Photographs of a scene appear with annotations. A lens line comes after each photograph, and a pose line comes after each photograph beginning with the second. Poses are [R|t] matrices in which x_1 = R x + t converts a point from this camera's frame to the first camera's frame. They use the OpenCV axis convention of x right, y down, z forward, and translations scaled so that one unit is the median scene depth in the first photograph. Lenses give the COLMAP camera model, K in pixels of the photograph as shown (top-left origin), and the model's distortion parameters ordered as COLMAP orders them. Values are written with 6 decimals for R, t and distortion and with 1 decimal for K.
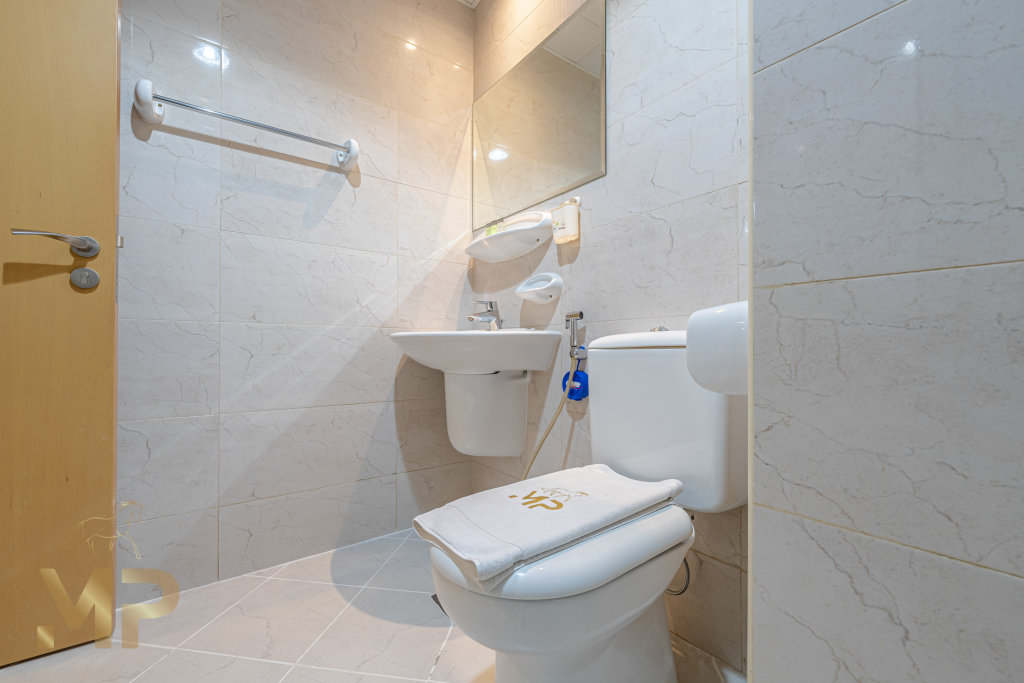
lens RADIAL K [[417.1, 0, 510.3], [0, 417.1, 344.9], [0, 0, 1]] dist [-0.001850, 0.000083]
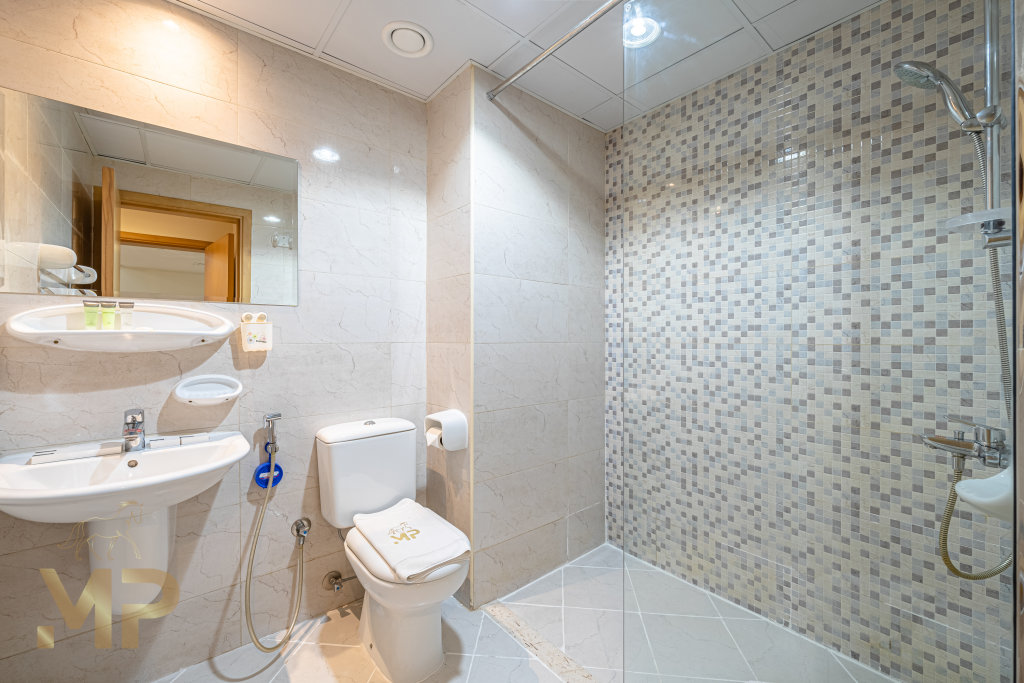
lens RADIAL K [[417.1, 0, 510.6], [0, 417.1, 338.6], [0, 0, 1]] dist [-0.001850, 0.000083]
pose [[-0.053297, 0.000779, 0.998578, -1.076057], [-0.004196, 0.999991, -0.001004, -0.295974], [-0.998570, -0.004243, -0.053294, 0.388925]]
